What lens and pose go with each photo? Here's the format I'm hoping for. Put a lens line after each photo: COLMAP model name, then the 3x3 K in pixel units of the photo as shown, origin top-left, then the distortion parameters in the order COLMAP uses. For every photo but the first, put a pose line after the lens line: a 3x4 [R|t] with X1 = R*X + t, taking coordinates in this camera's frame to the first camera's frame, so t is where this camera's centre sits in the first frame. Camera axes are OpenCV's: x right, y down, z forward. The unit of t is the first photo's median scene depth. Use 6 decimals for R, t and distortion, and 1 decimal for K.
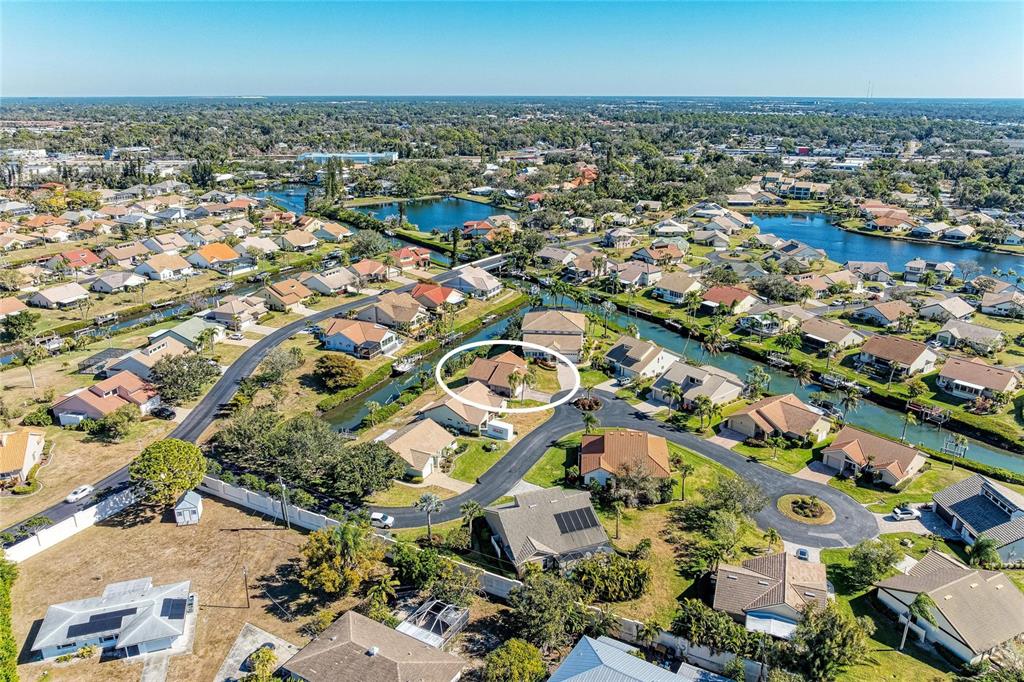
lens RADIAL K [[717.1, 0, 513.8], [0, 717.1, 342.3], [0, 0, 1]] dist [-0.012150, -0.011532]
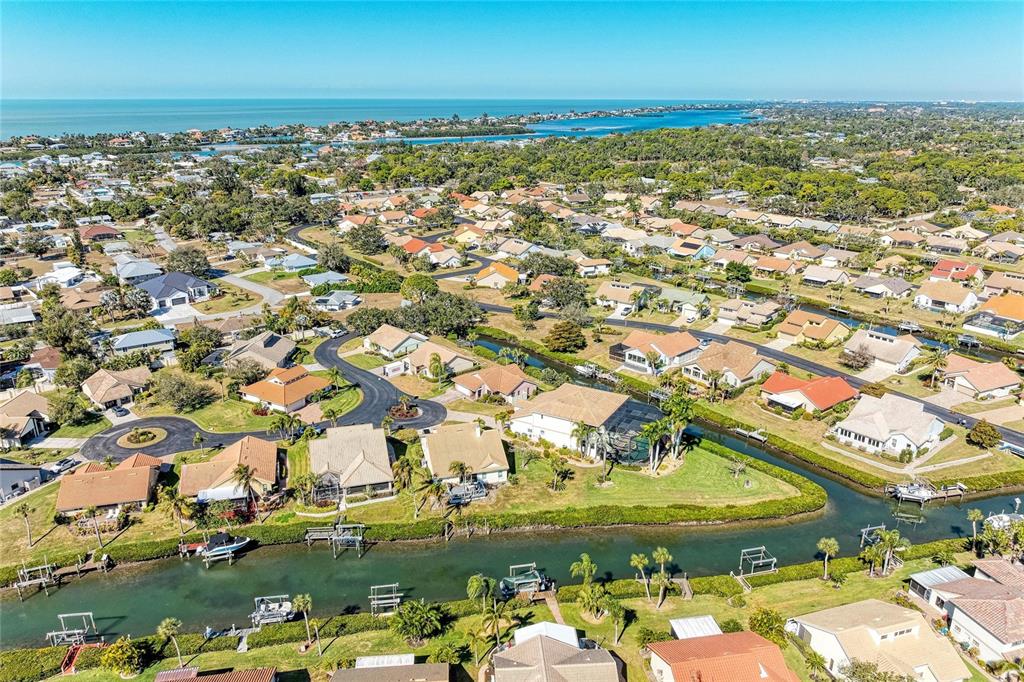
lens RADIAL K [[717.1, 0, 509.8], [0, 717.1, 344.4], [0, 0, 1]] dist [-0.012150, -0.011532]
pose [[-0.407618, 0.296426, -0.863701, 0.608560], [-0.302894, 0.848405, 0.434125, -0.326080], [0.861454, 0.438567, -0.256039, 0.934920]]
